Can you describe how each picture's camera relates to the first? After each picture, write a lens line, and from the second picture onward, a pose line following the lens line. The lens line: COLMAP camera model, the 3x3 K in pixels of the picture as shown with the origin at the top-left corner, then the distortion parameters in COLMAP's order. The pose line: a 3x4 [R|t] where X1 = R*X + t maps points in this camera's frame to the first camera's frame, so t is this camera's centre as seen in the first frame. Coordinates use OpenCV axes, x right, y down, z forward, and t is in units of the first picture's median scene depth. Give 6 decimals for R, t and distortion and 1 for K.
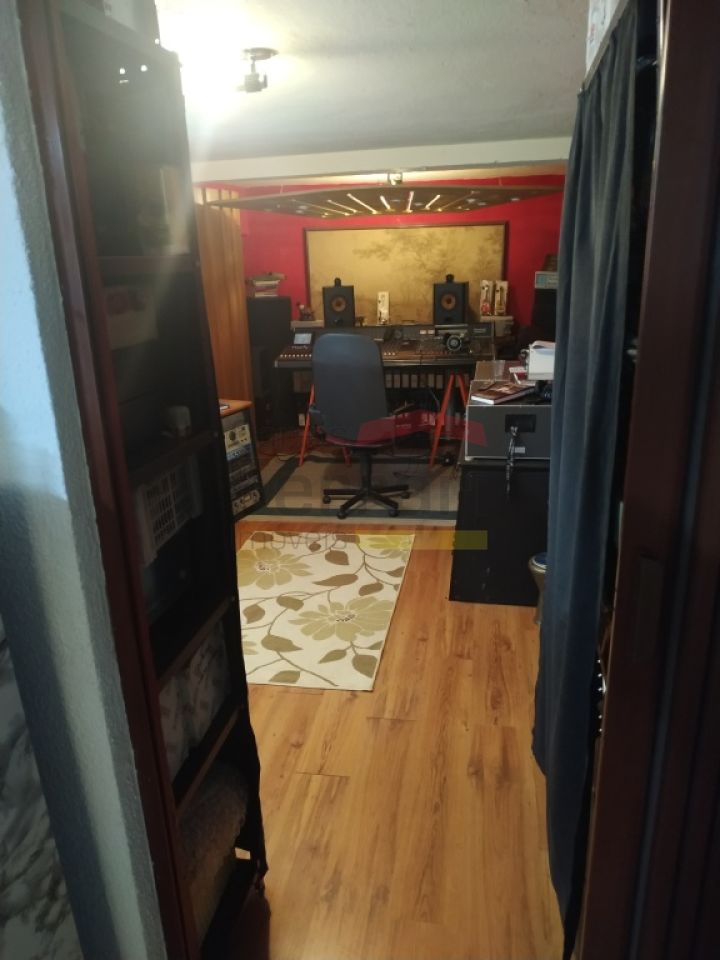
lens RADIAL K [[687.0, 0, 360.0], [0, 687.0, 480.0], [0, 0, 1]] dist [0.048005, -0.075441]
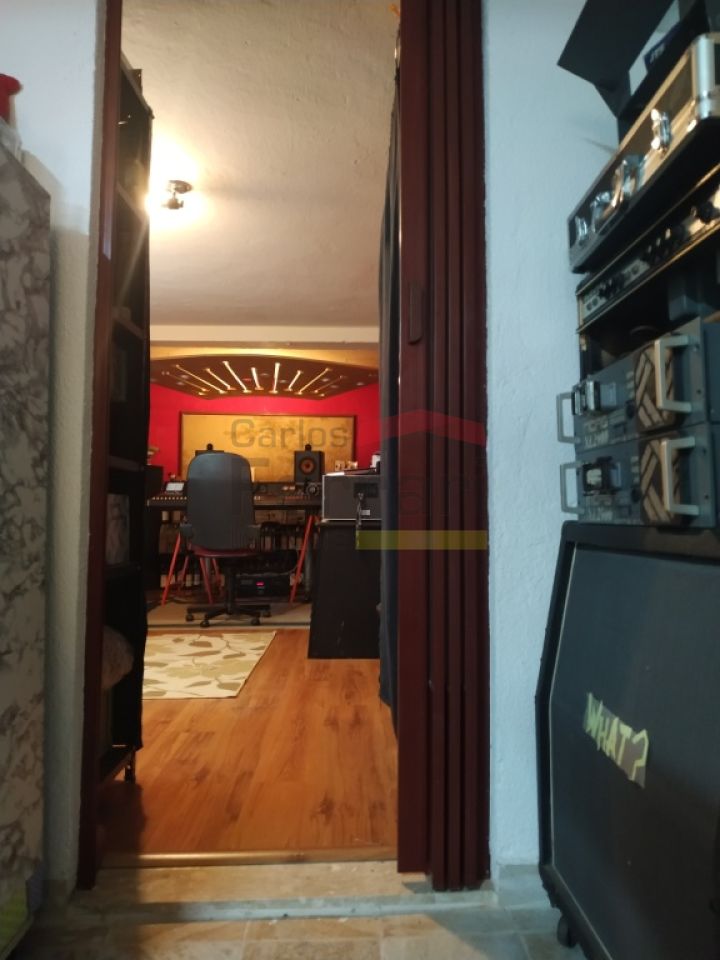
lens RADIAL K [[689.3, 0, 376.4], [0, 689.3, 476.1], [0, 0, 1]] dist [0.083302, -0.197352]
pose [[0.974740, 0.049878, 0.217700, -0.018033], [0.034734, 0.929029, -0.368374, 0.312999], [-0.220623, 0.366631, 0.903829, -0.122321]]
